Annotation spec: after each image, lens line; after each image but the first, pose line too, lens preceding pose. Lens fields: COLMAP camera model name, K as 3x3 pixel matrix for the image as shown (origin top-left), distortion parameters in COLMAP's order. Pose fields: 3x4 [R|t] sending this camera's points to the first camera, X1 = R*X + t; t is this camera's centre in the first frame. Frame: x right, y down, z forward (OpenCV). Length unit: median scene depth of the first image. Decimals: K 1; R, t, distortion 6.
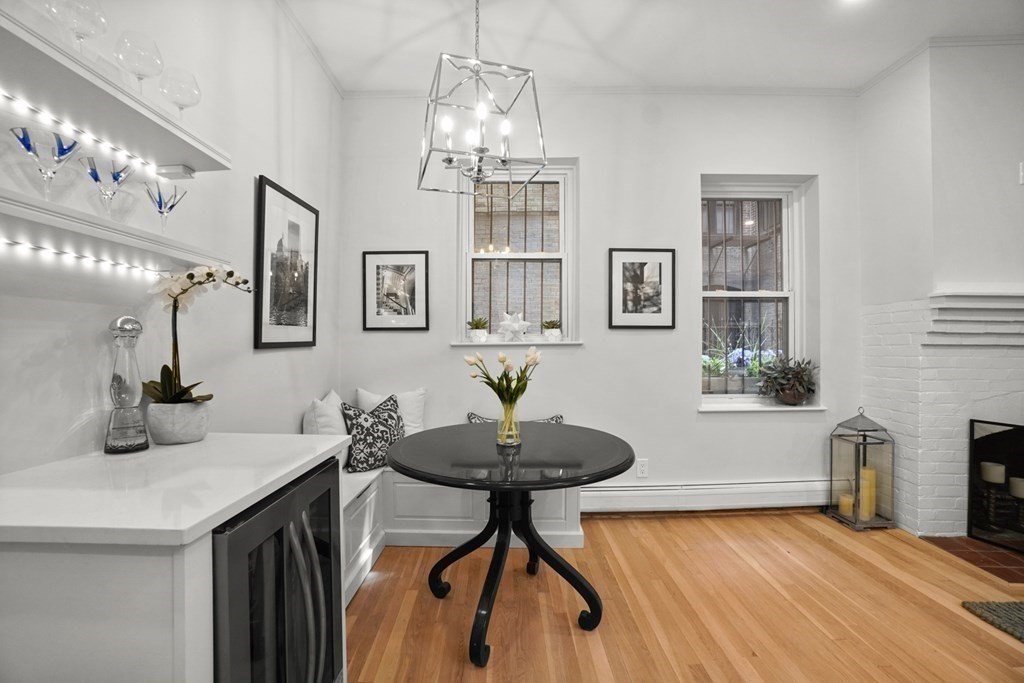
lens RADIAL K [[459.7, 0, 512.0], [0, 459.7, 341.5], [0, 0, 1]] dist [-0.063123, 0.023012]
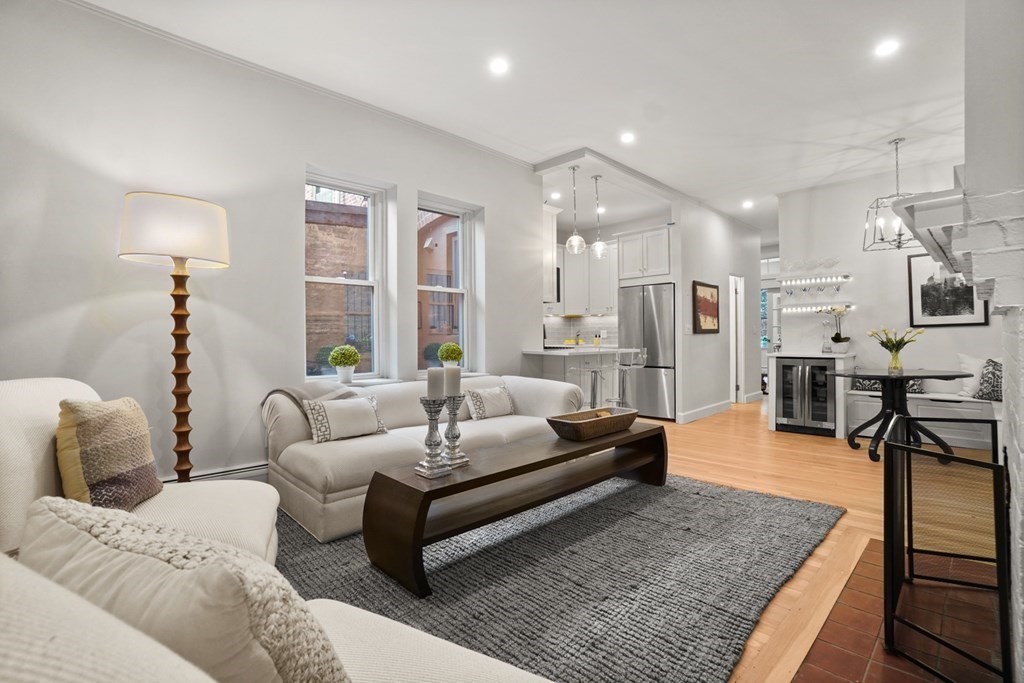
lens RADIAL K [[459.7, 0, 512.0], [0, 459.7, 341.5], [0, 0, 1]] dist [-0.063123, 0.023012]
pose [[-0.723887, 0.011863, -0.689817, 1.736364], [0.013204, 0.999907, 0.003339, 0.036182], [0.689793, -0.006691, -0.723976, 0.832844]]
